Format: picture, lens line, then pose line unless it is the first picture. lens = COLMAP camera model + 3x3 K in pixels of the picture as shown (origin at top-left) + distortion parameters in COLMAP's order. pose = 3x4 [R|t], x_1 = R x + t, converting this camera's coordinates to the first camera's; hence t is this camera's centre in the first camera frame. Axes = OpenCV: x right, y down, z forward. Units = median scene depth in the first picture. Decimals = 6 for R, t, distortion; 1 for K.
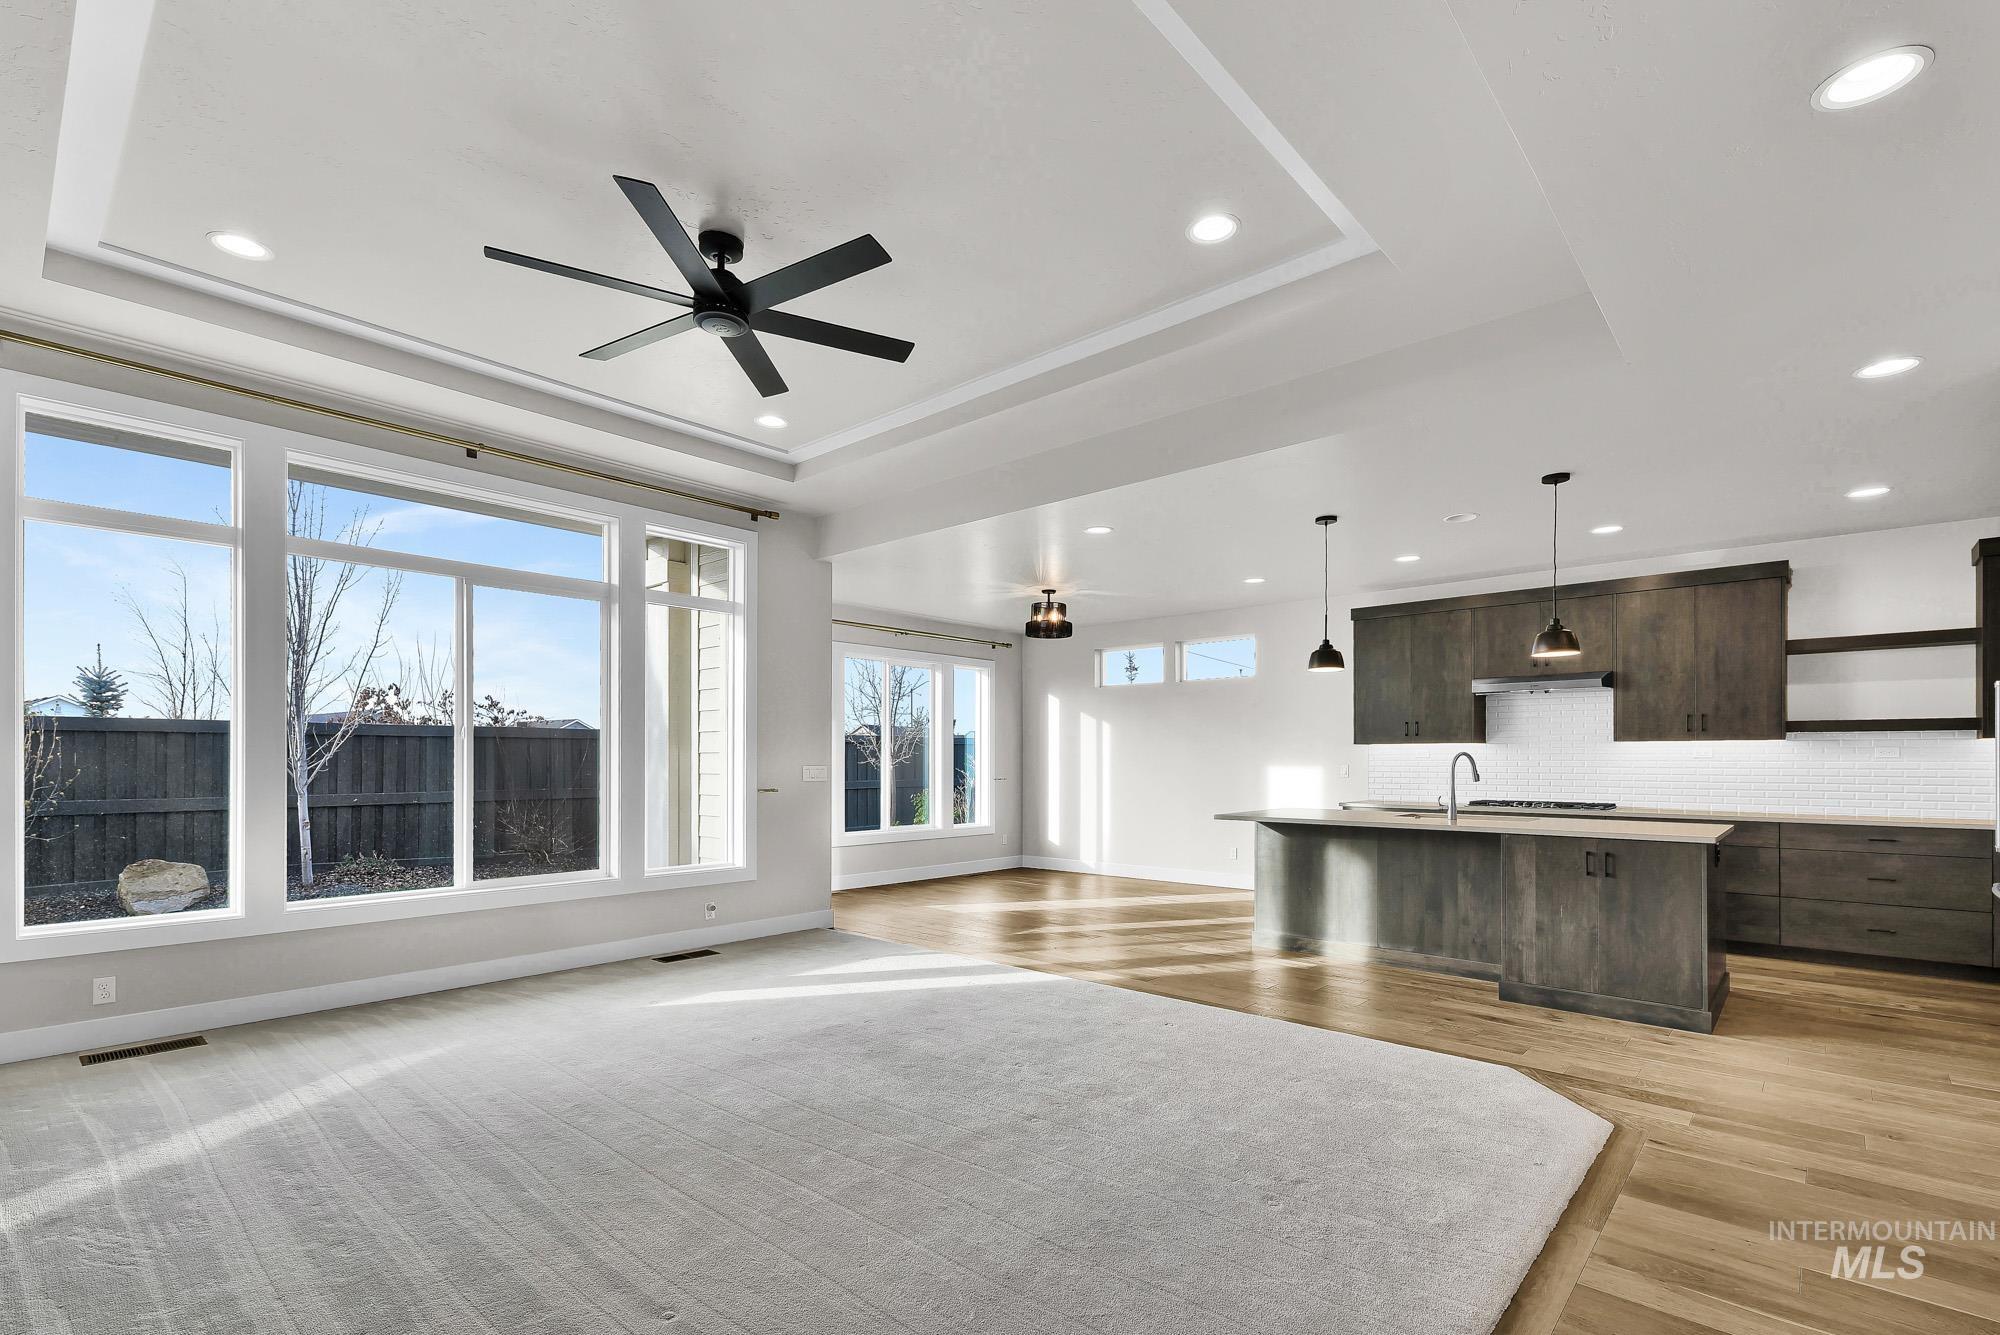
lens RADIAL K [[948.7, 0, 985.6], [0, 948.7, 759.2], [0, 0, 1]] dist [0.014464, -0.002164]
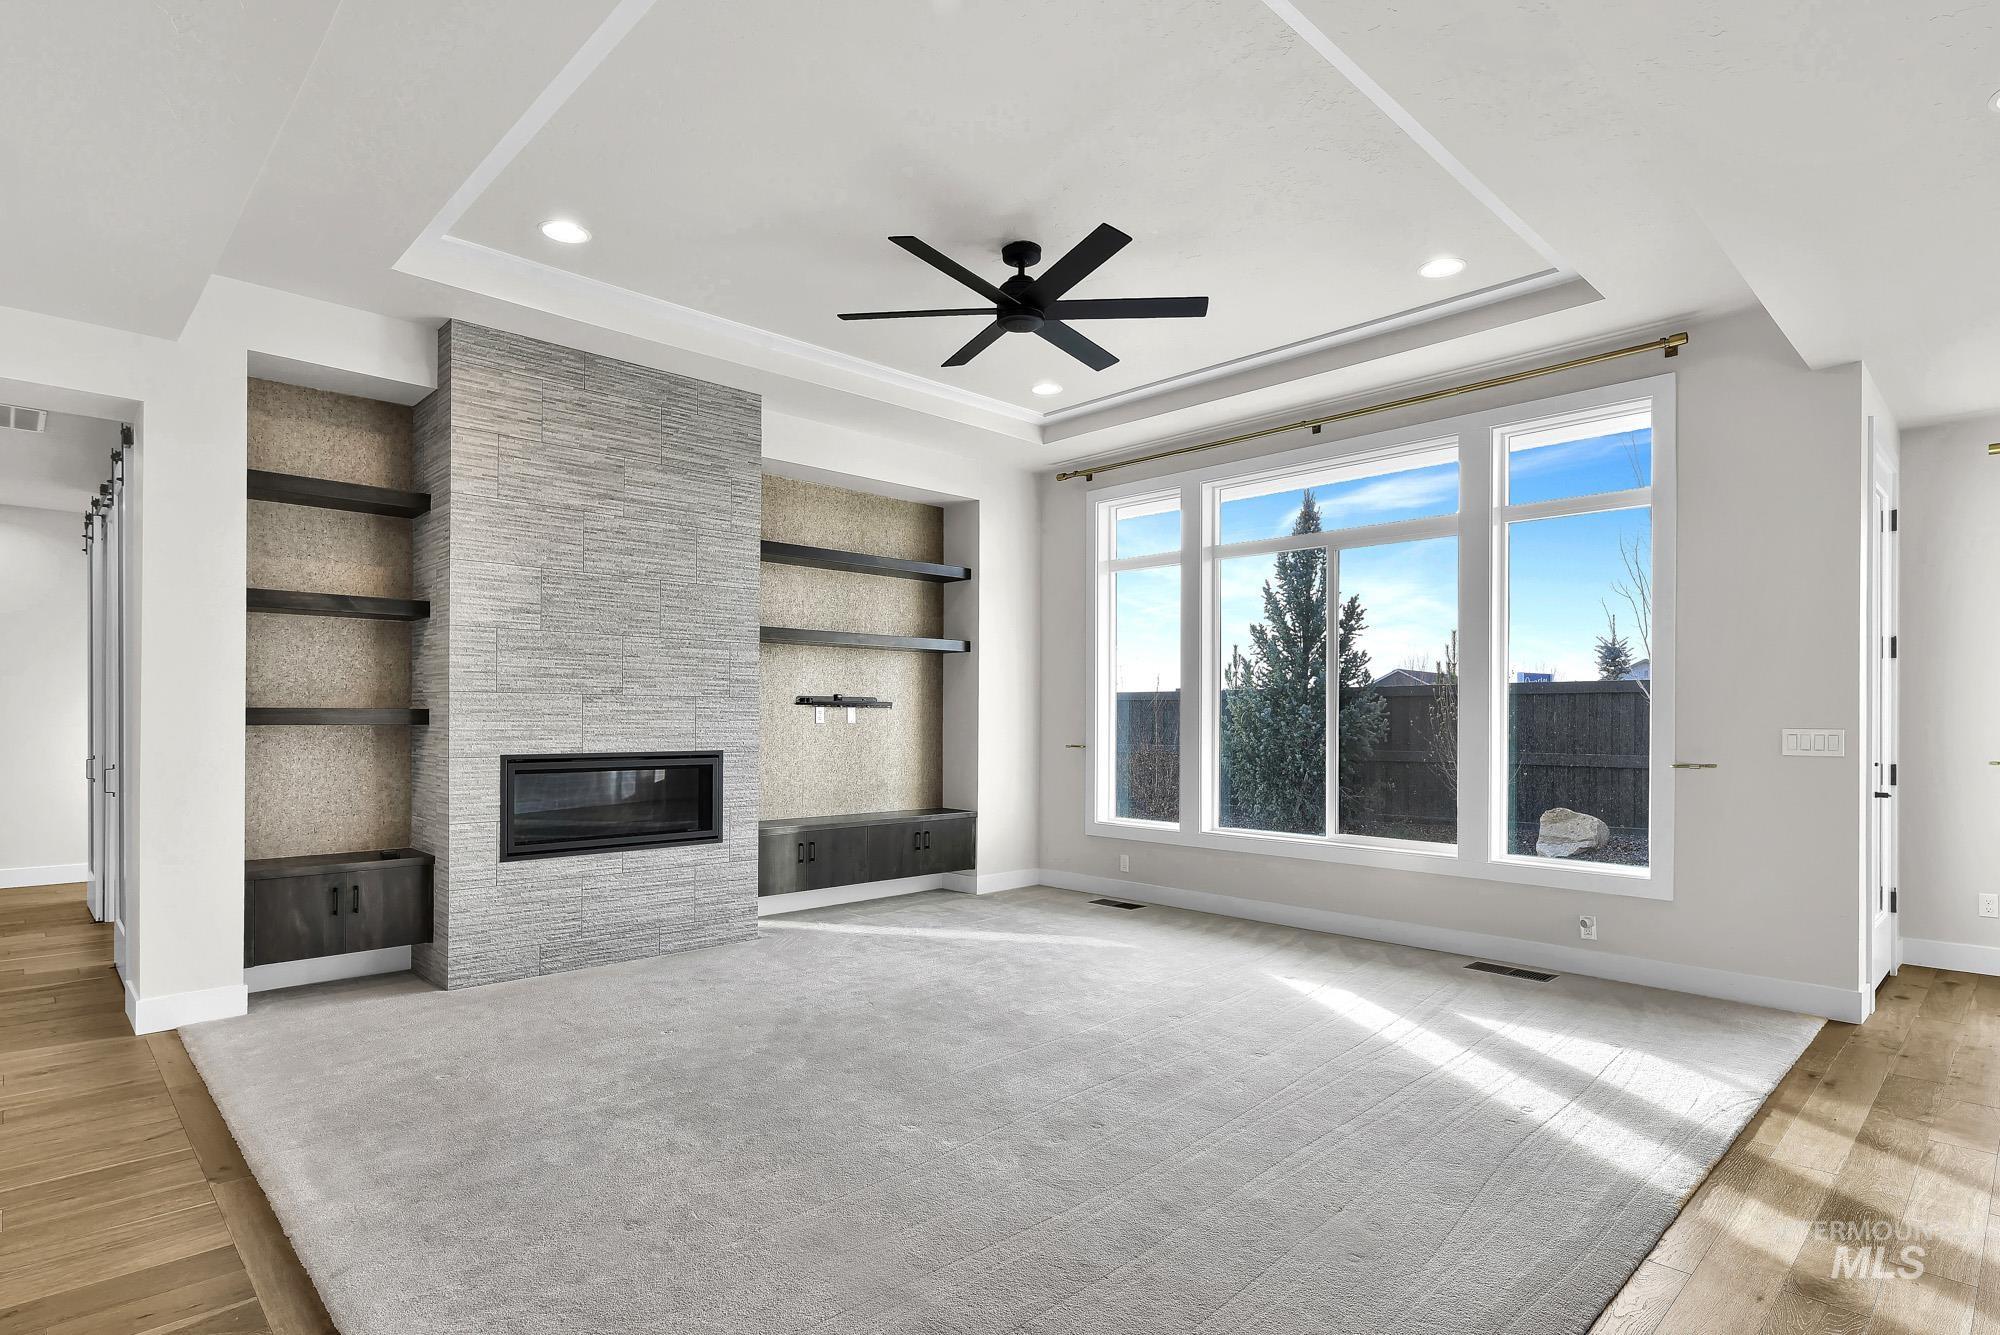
lens RADIAL K [[1027.3, 0, 968.0], [0, 1027.3, 718.8], [0, 0, 1]] dist [-0.010203, 0.002033]
pose [[-0.093553, 0.000411, -0.995614, 0.554268], [-0.000732, 1.000000, 0.000482, 0.001353], [0.995614, 0.000774, -0.093553, 0.629939]]
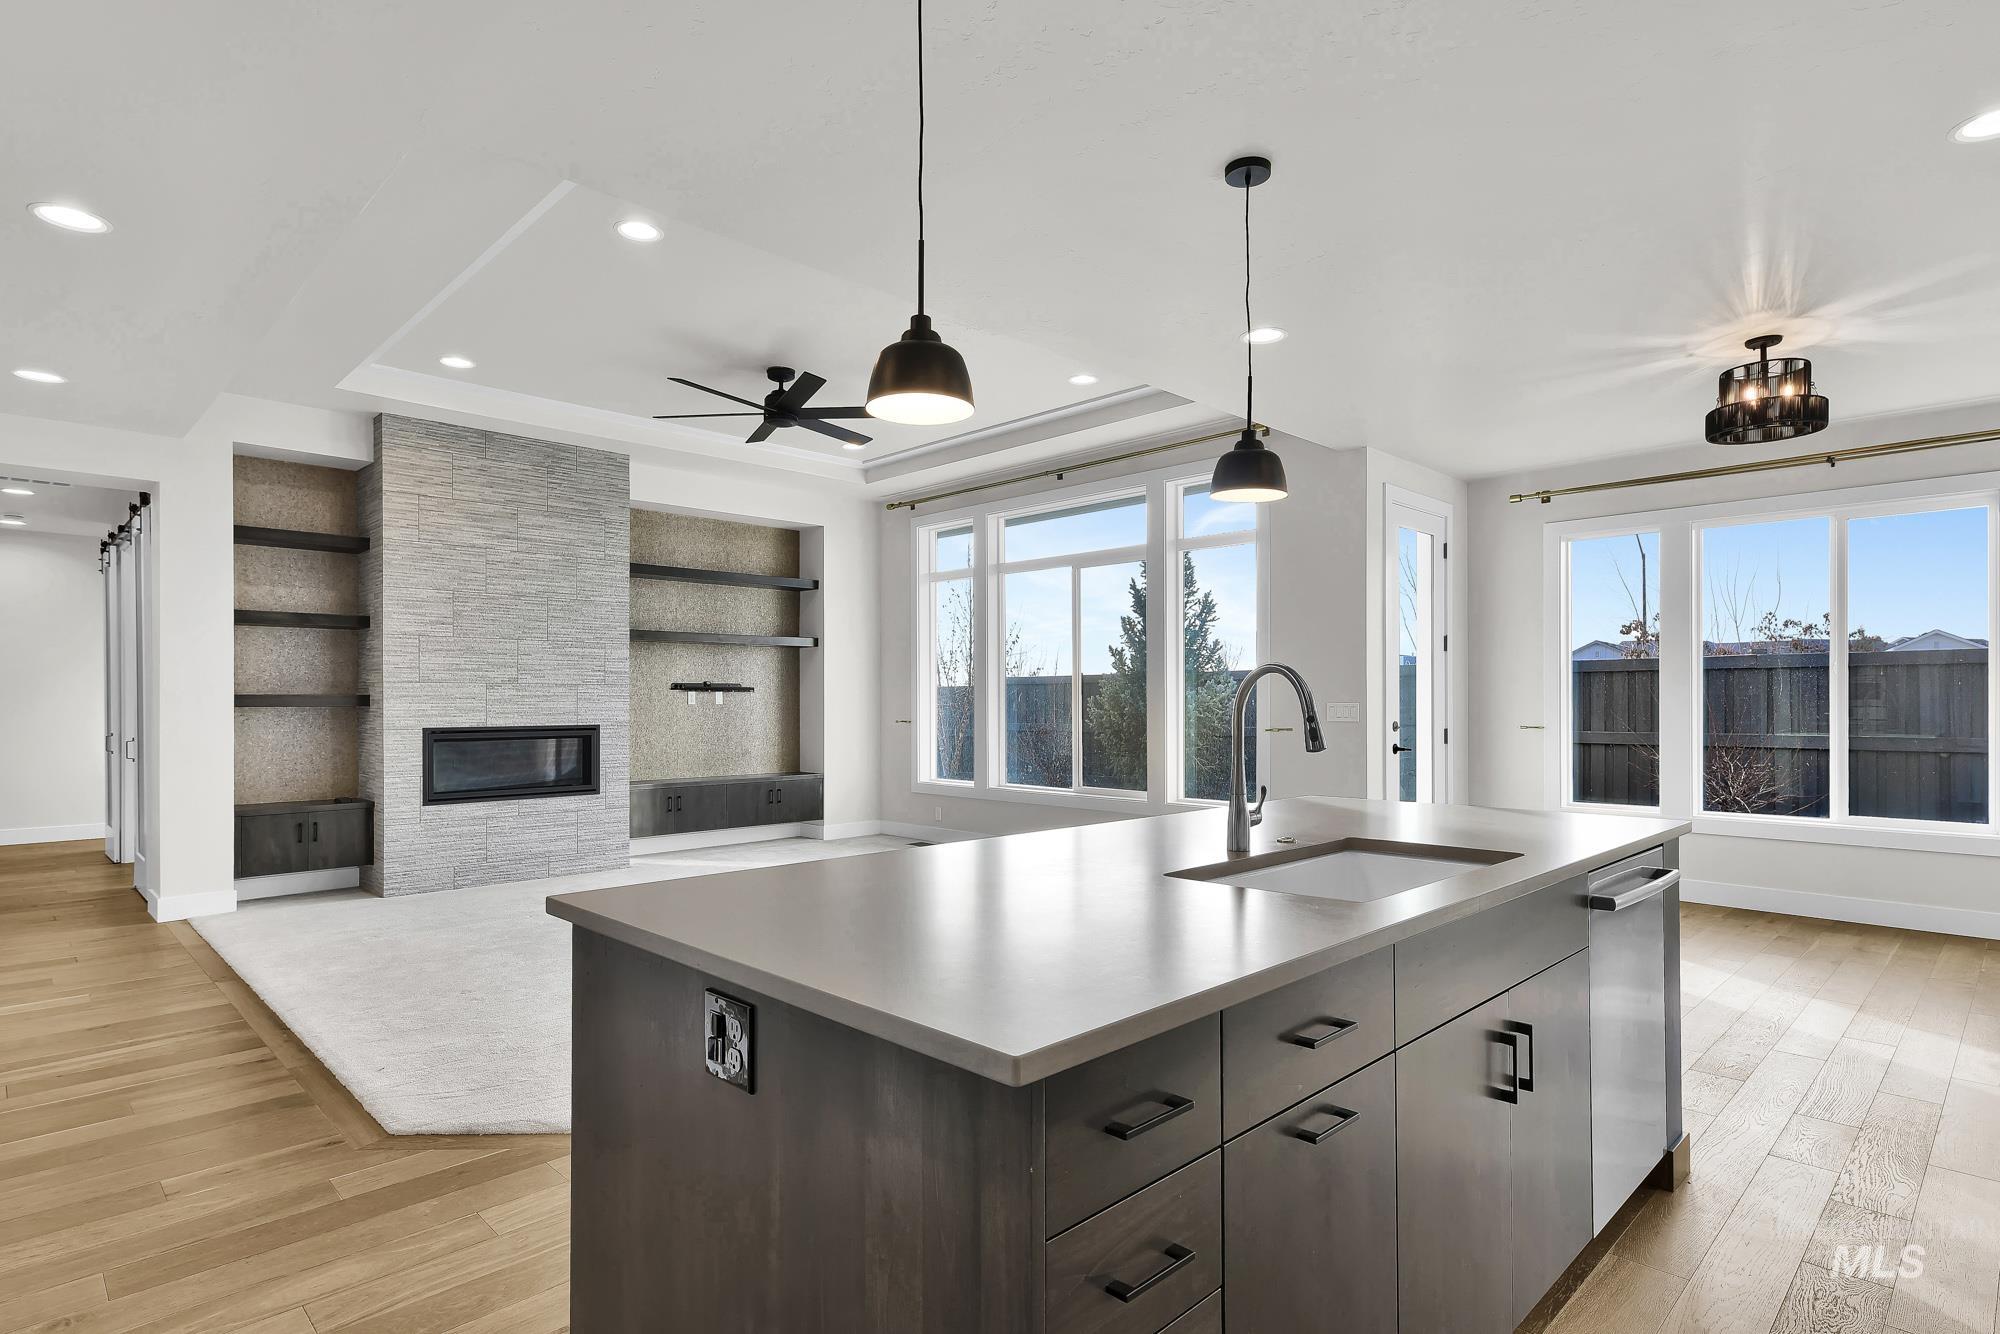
lens RADIAL K [[1027.3, 0, 987.8], [0, 1027.3, 704.7], [0, 0, 1]] dist [-0.010203, 0.002033]
pose [[-0.070181, 0.003293, -0.997529, 0.766050], [0.006247, 0.999976, 0.002861, 0.004736], [0.997515, -0.006031, -0.070200, 0.807605]]
